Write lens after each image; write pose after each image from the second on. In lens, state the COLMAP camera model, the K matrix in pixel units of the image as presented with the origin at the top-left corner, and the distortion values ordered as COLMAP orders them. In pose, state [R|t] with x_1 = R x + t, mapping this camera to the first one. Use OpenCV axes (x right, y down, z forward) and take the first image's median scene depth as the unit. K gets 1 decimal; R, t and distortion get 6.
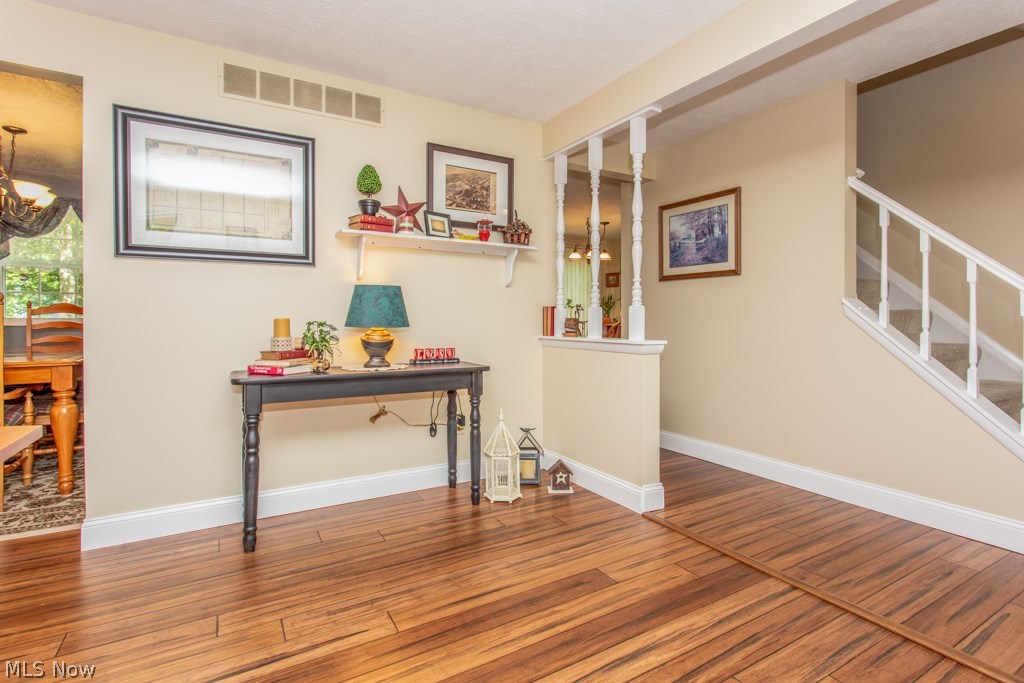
lens RADIAL K [[497.6, 0, 508.1], [0, 497.6, 310.4], [0, 0, 1]] dist [-0.001539, 0.001340]
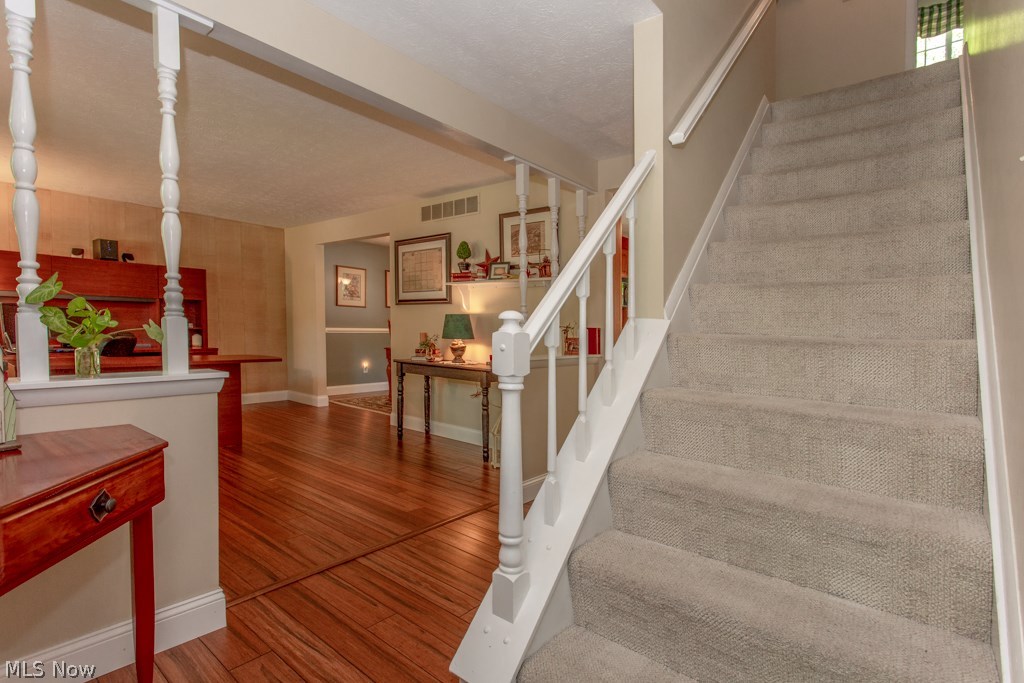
lens RADIAL K [[497.6, 0, 509.4], [0, 497.6, 342.6], [0, 0, 1]] dist [-0.001539, 0.001340]
pose [[0.343459, 0.036402, -0.938462, 1.445725], [0.000357, 0.999243, 0.038891, -0.021053], [0.939168, -0.013693, 0.343186, 0.608242]]
